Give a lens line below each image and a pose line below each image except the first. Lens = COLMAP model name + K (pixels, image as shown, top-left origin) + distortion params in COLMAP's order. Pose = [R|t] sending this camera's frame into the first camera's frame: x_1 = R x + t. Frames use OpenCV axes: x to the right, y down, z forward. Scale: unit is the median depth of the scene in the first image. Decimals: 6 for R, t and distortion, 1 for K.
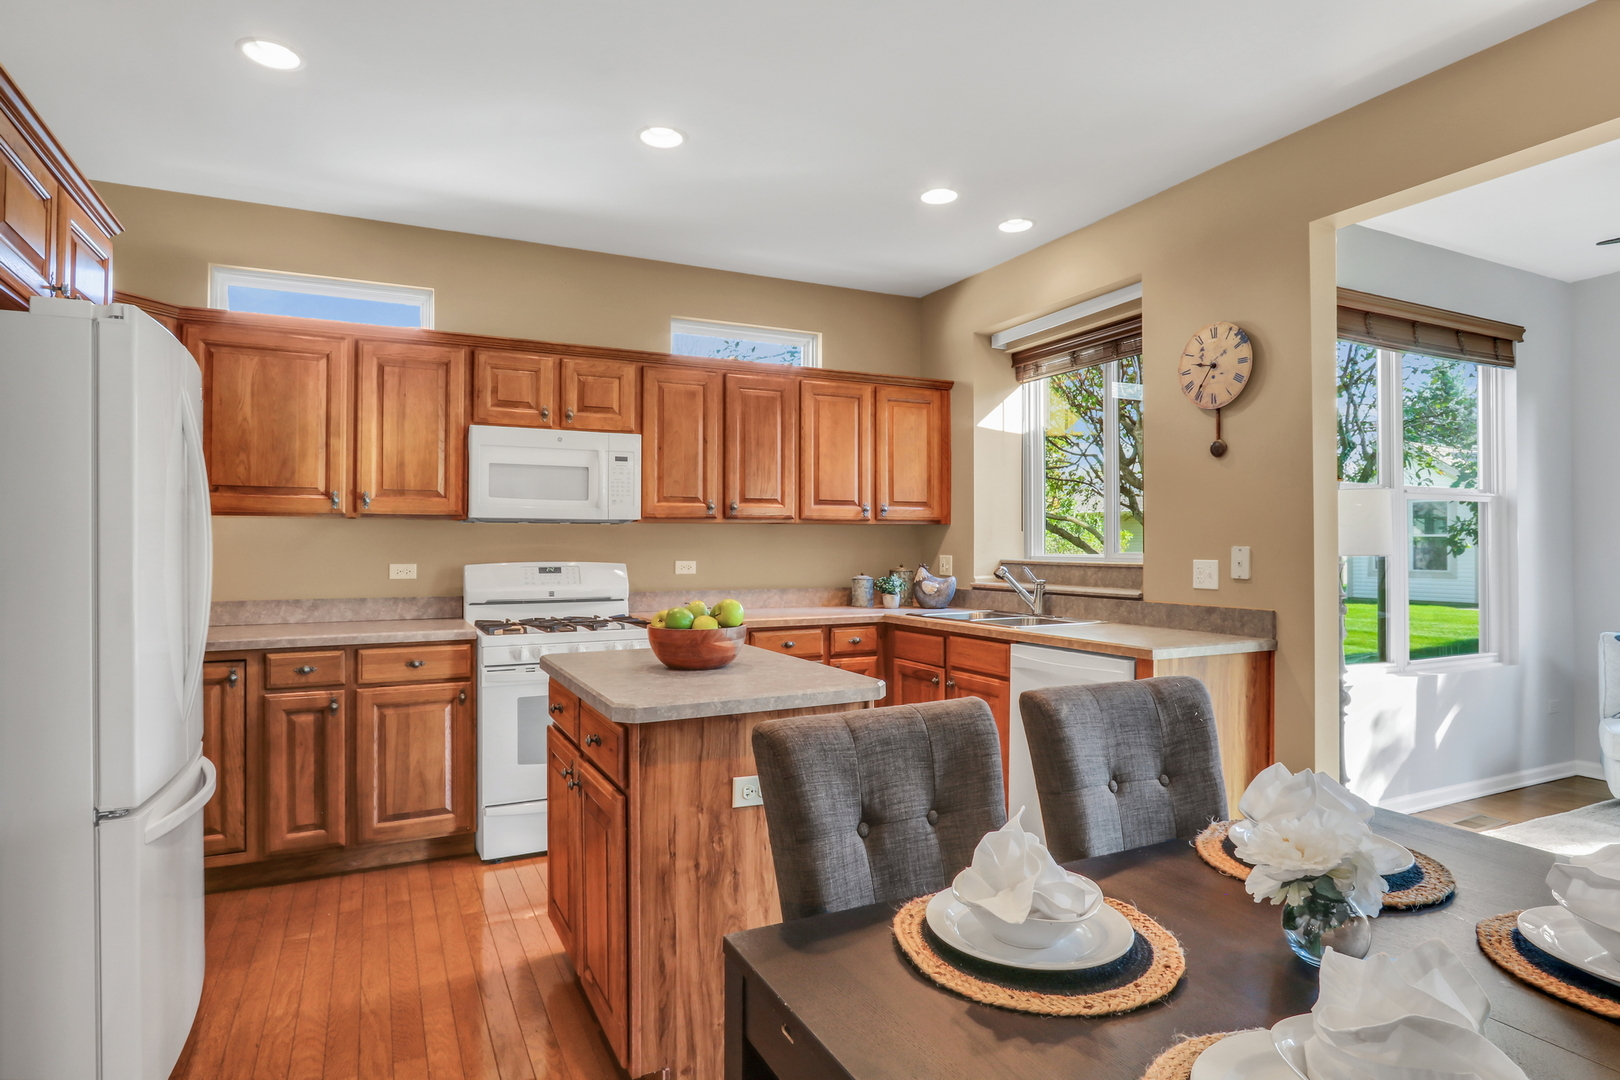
lens RADIAL K [[875.7, 0, 797.1], [0, 875.7, 538.0], [0, 0, 1]] dist [-0.020854, 0.007430]
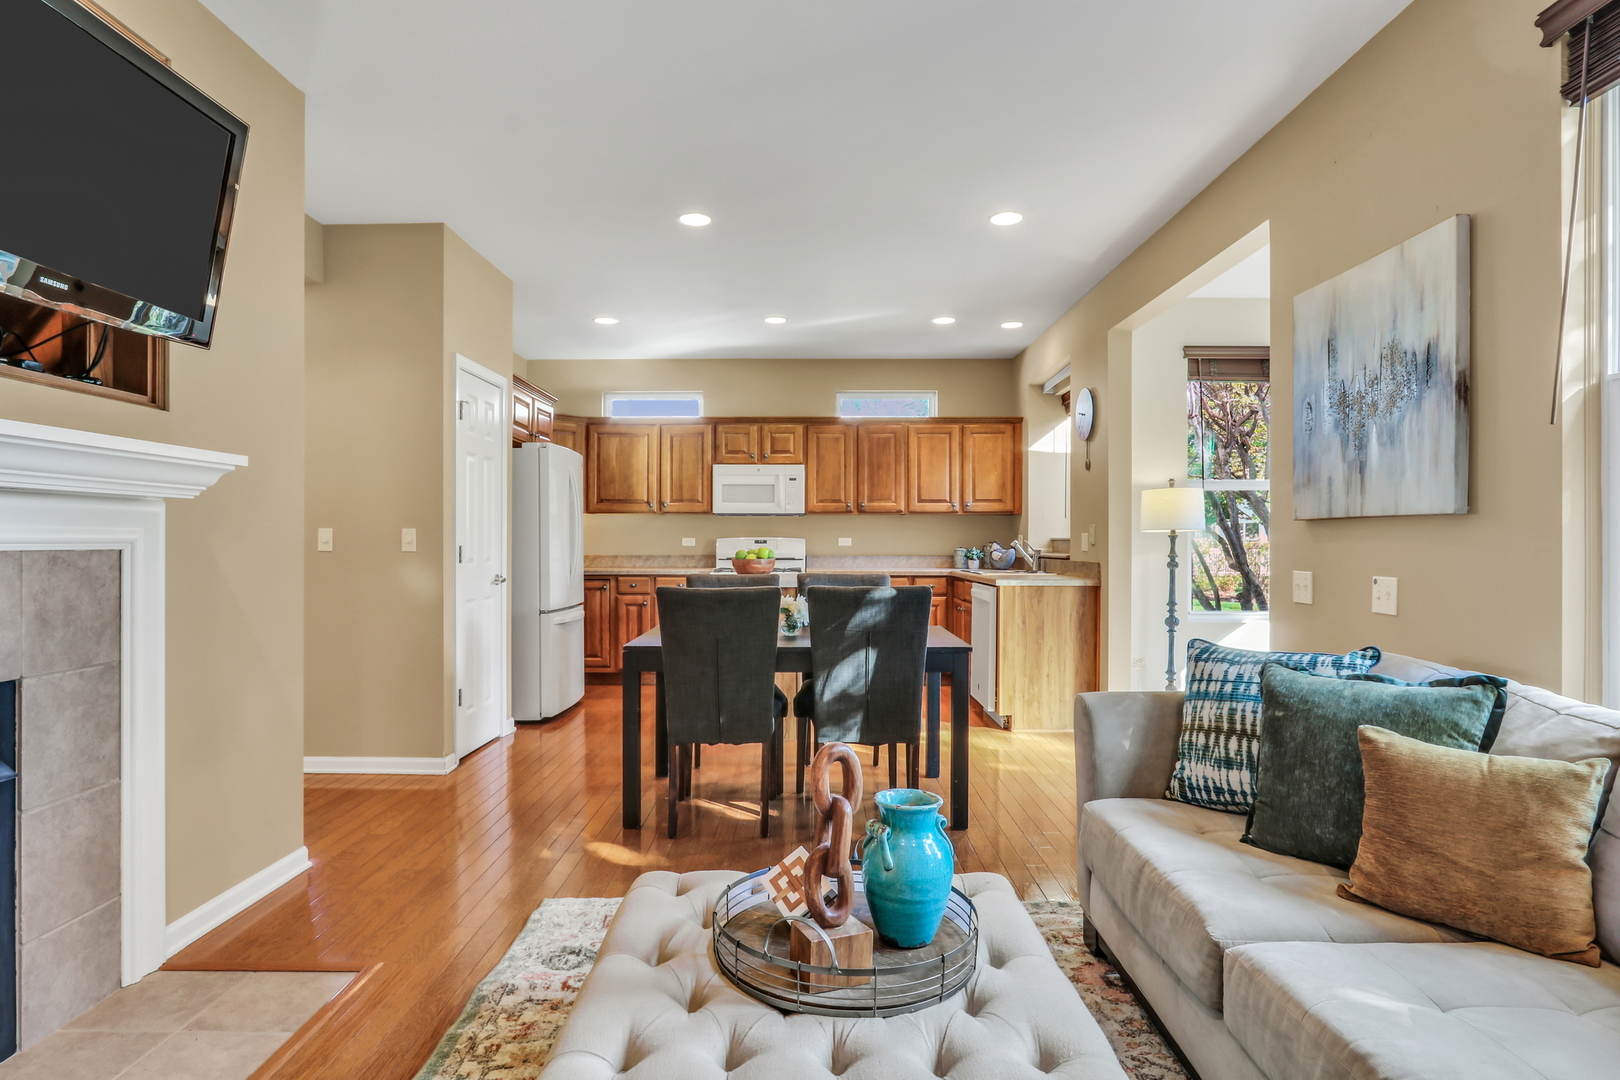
lens RADIAL K [[875.7, 0, 795.8], [0, 875.7, 542.2], [0, 0, 1]] dist [-0.020854, 0.007430]
pose [[0.891187, 0.002413, -0.453629, 0.623054], [0.001496, 0.999965, 0.008257, 0.023460], [0.453633, -0.008037, 0.891152, -0.596815]]
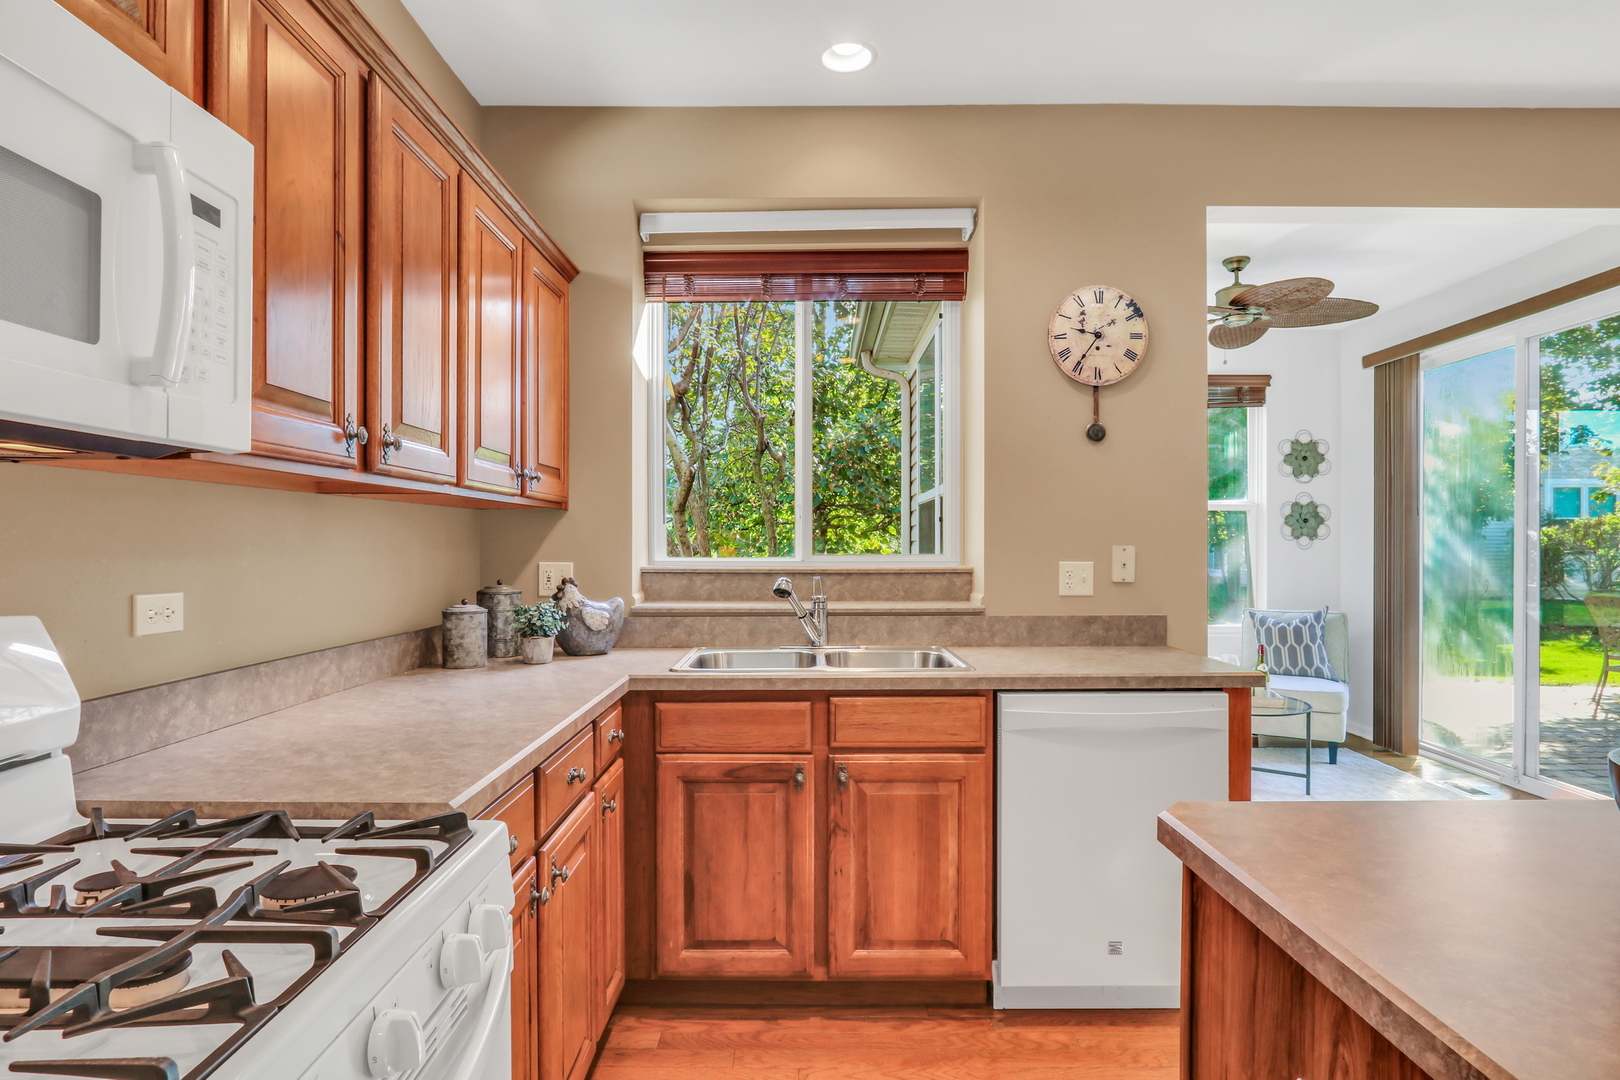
lens RADIAL K [[875.7, 0, 803.3], [0, 875.7, 552.0], [0, 0, 1]] dist [-0.020854, 0.007430]
pose [[0.443984, -0.007898, 0.896000, -0.355624], [-0.006394, 0.999908, 0.011982, 0.006225], [-0.896012, -0.011049, 0.443892, 0.737088]]
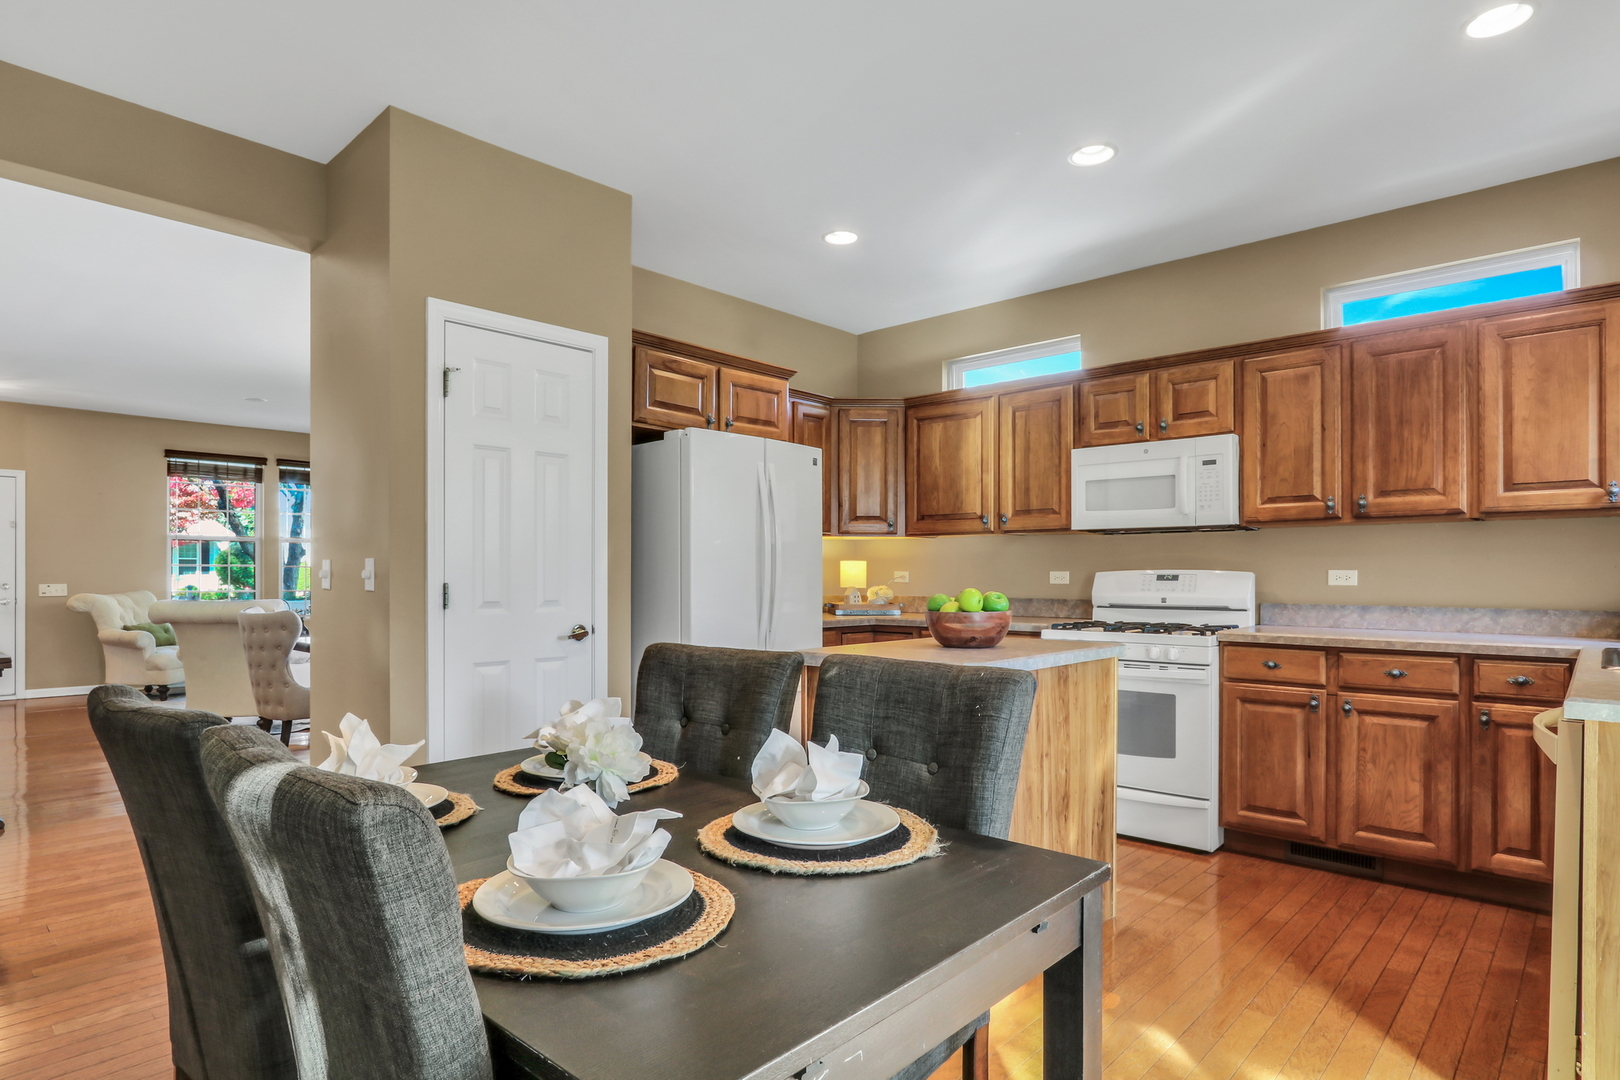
lens RADIAL K [[875.7, 0, 797.5], [0, 875.7, 577.1], [0, 0, 1]] dist [-0.020854, 0.007430]
pose [[0.355277, 0.003224, -0.934756, 0.546567], [0.005274, 0.999971, 0.005454, 0.029351], [0.934746, -0.006868, 0.355249, 0.233356]]
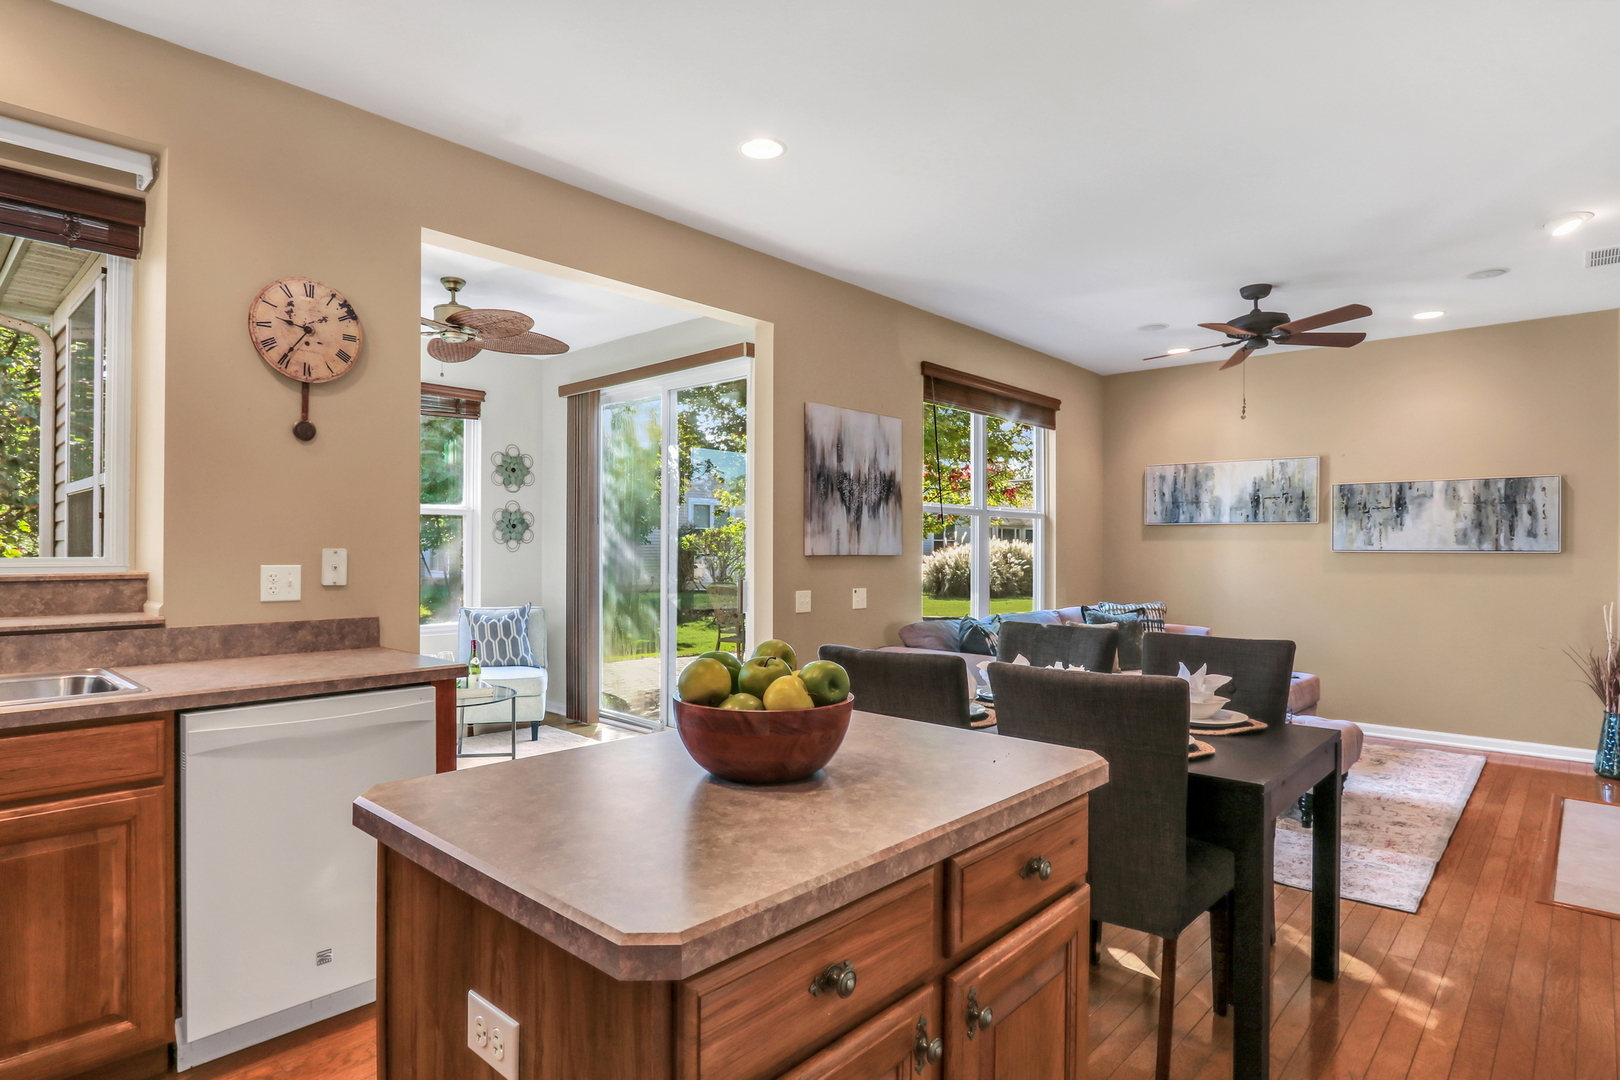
lens RADIAL K [[875.7, 0, 802.8], [0, 875.7, 549.0], [0, 0, 1]] dist [-0.020854, 0.007430]
pose [[-0.366122, -0.002882, 0.930562, -0.389841], [-0.013258, 0.999910, -0.002119, 0.004858], [-0.930472, -0.013114, -0.366127, 0.725301]]
